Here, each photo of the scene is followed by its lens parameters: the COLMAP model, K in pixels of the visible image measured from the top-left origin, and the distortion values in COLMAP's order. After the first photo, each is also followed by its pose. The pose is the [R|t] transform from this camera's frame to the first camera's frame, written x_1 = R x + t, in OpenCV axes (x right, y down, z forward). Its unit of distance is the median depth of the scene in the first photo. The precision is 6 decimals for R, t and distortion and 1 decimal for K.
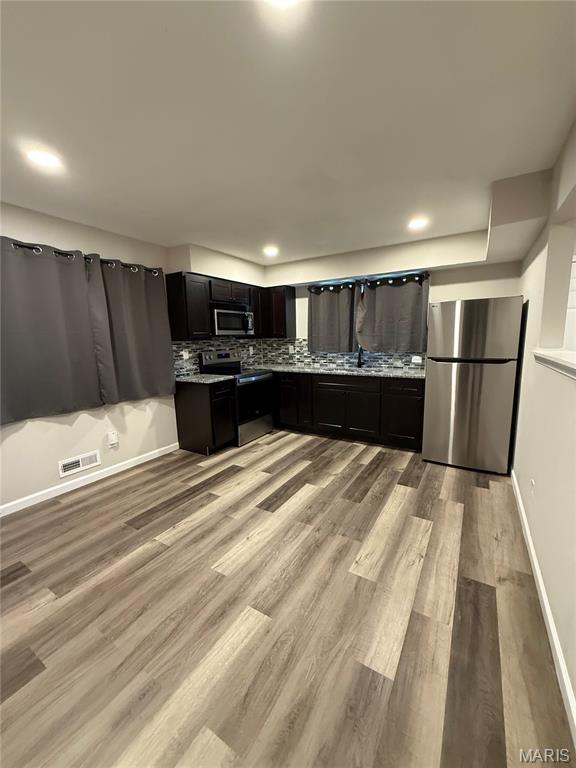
lens RADIAL K [[307.3, 0, 290.1], [0, 307.3, 385.0], [0, 0, 1]] dist [-0.000448, -0.000854]
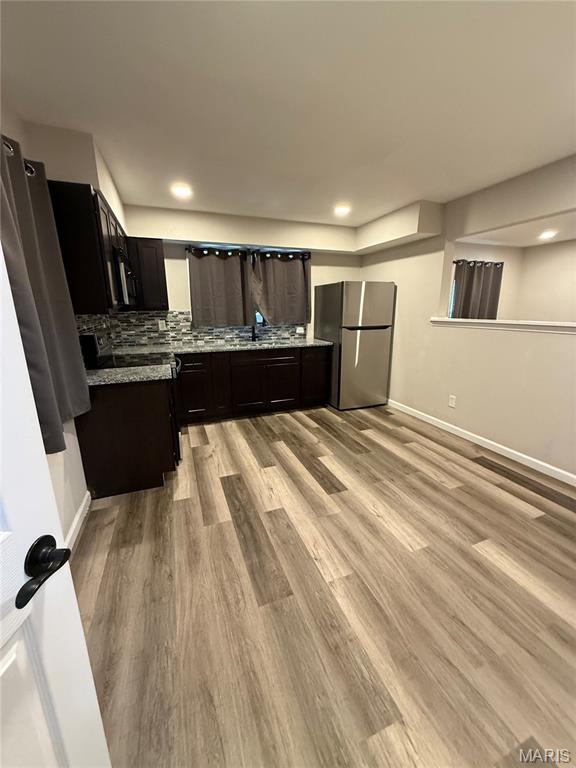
lens RADIAL K [[307.3, 0, 287.0], [0, 307.3, 384.4], [0, 0, 1]] dist [-0.000448, -0.000854]
pose [[0.606608, -0.179521, 0.774467, -0.696854], [0.118590, 0.983705, 0.135135, -0.057400], [-0.786106, 0.009870, 0.618012, 0.431811]]
